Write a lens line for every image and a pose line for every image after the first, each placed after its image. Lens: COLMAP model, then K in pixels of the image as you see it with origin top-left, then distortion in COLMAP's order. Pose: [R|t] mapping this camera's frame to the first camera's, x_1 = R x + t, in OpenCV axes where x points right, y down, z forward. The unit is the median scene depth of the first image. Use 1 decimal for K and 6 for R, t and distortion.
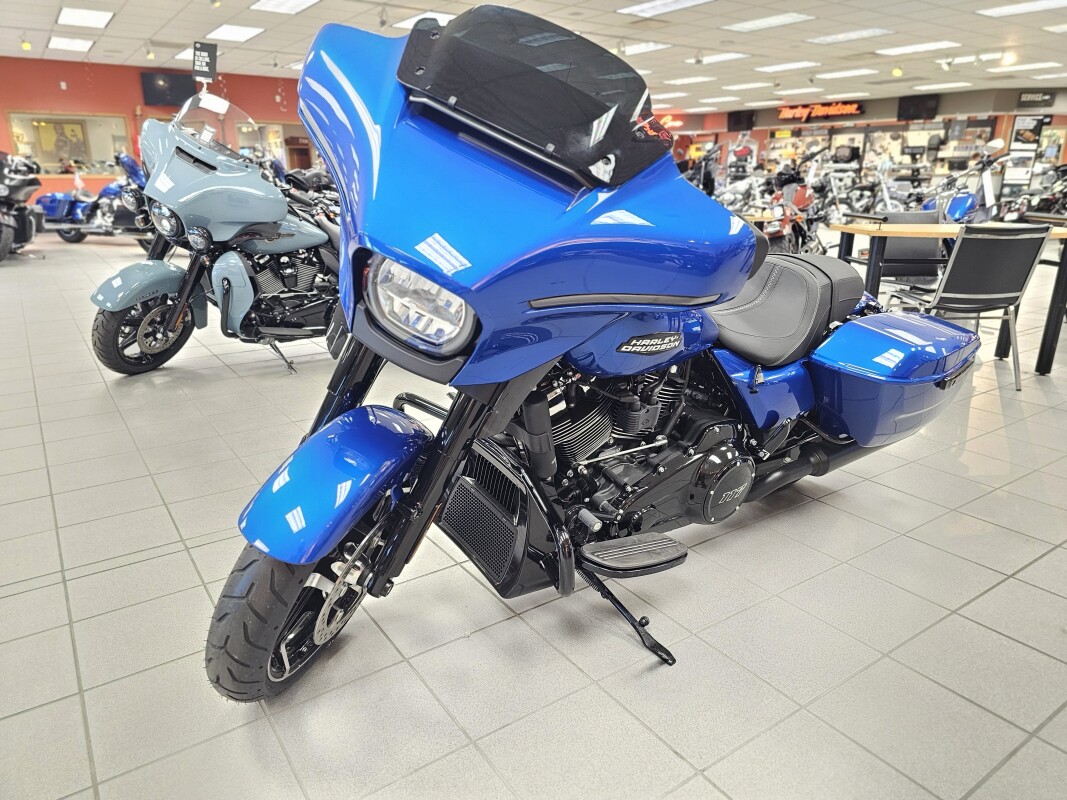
lens RADIAL K [[726.9, 0, 535.9], [0, 726.9, 402.1], [0, 0, 1]] dist [0.032783, -0.029005]
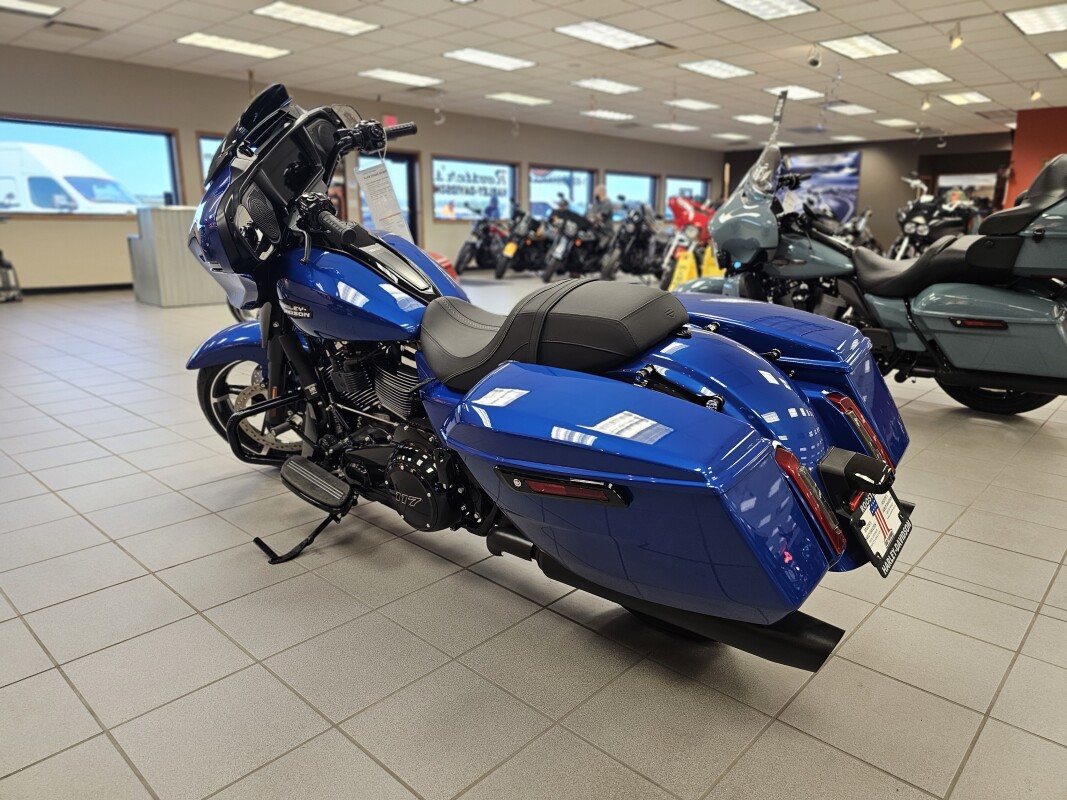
lens RADIAL K [[726.9, 0, 530.0], [0, 726.9, 395.8], [0, 0, 1]] dist [0.032783, -0.029005]
pose [[0.202243, 0.223225, -0.953556, 0.278602], [-0.293203, 0.942816, 0.158525, -0.048425], [0.934414, 0.247525, 0.256128, 0.199581]]
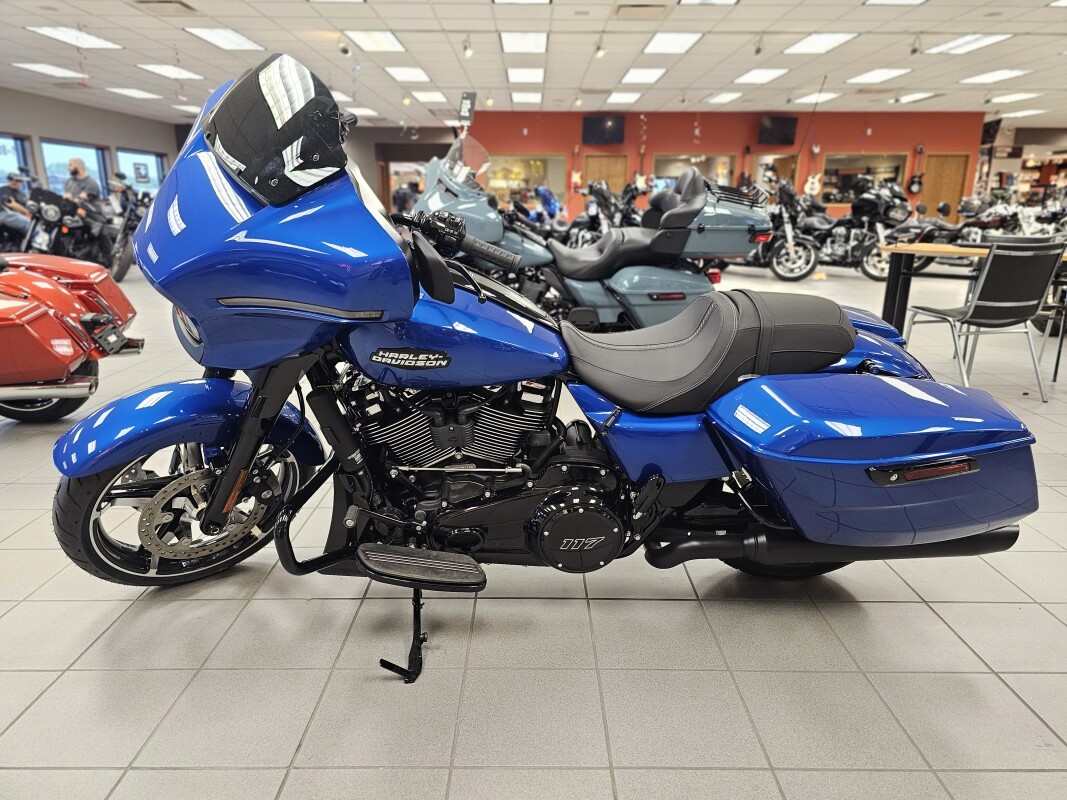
lens RADIAL K [[726.9, 0, 533.3], [0, 726.9, 400.5], [0, 0, 1]] dist [0.032783, -0.029005]
pose [[0.820881, 0.150839, -0.550820, 0.159616], [-0.172083, 0.984993, 0.013282, -0.011933], [0.544557, 0.083884, 0.834518, 0.043793]]
